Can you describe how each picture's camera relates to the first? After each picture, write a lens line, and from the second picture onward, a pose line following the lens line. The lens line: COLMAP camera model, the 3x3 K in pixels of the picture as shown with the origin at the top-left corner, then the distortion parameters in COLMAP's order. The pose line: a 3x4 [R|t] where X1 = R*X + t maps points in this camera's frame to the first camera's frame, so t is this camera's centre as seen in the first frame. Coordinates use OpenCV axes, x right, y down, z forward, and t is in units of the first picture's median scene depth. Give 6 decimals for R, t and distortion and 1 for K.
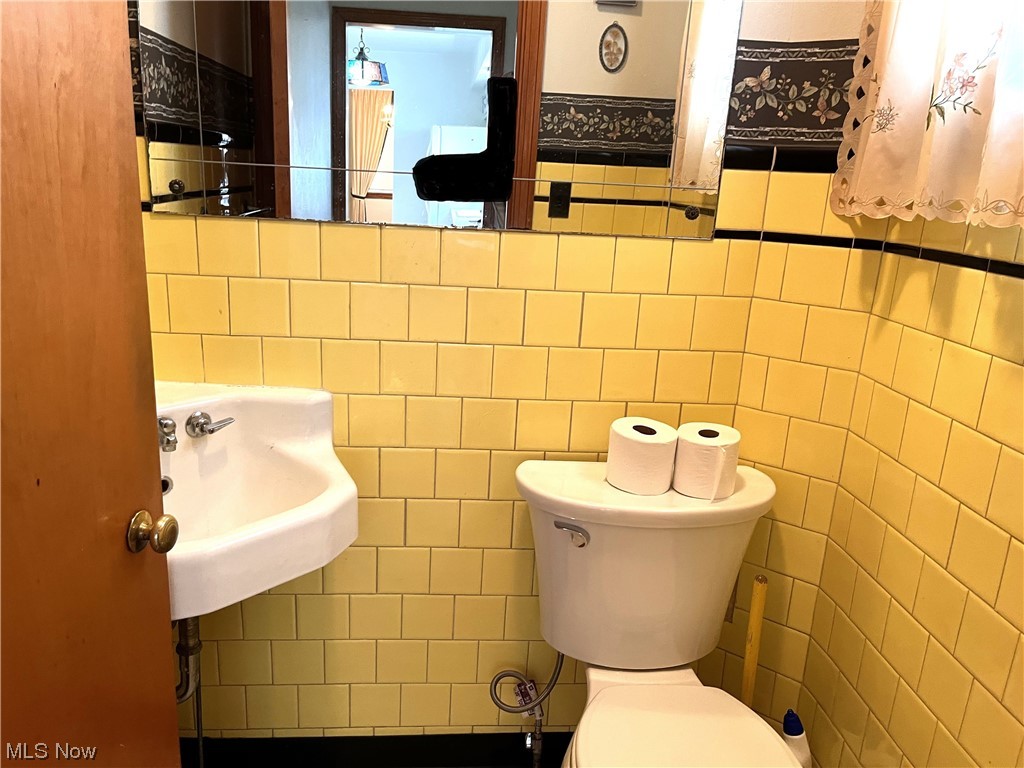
lens RADIAL K [[788.2, 0, 512.2], [0, 788.2, 383.2], [0, 0, 1]] dist [0.008305, 0.002757]
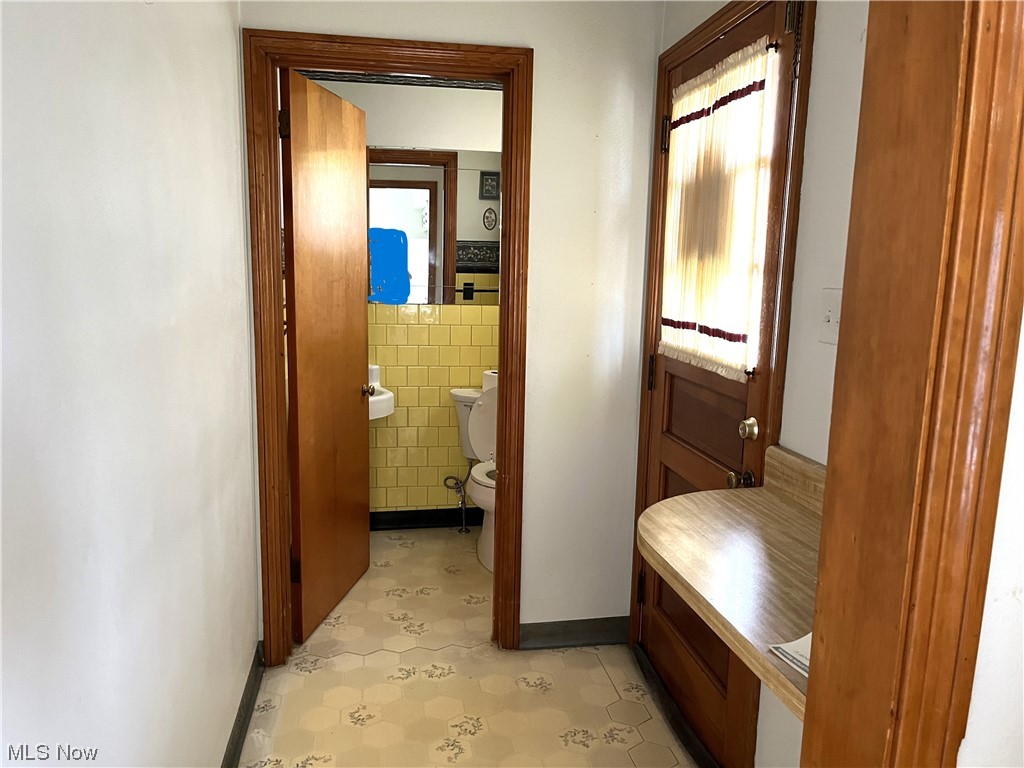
lens RADIAL K [[788.2, 0, 510.2], [0, 788.2, 386.3], [0, 0, 1]] dist [0.008305, 0.002757]
pose [[0.996372, -0.047926, 0.070330, 0.013573], [0.054917, 0.993360, -0.101094, 0.225884], [-0.065018, 0.104590, 0.992388, -1.013114]]
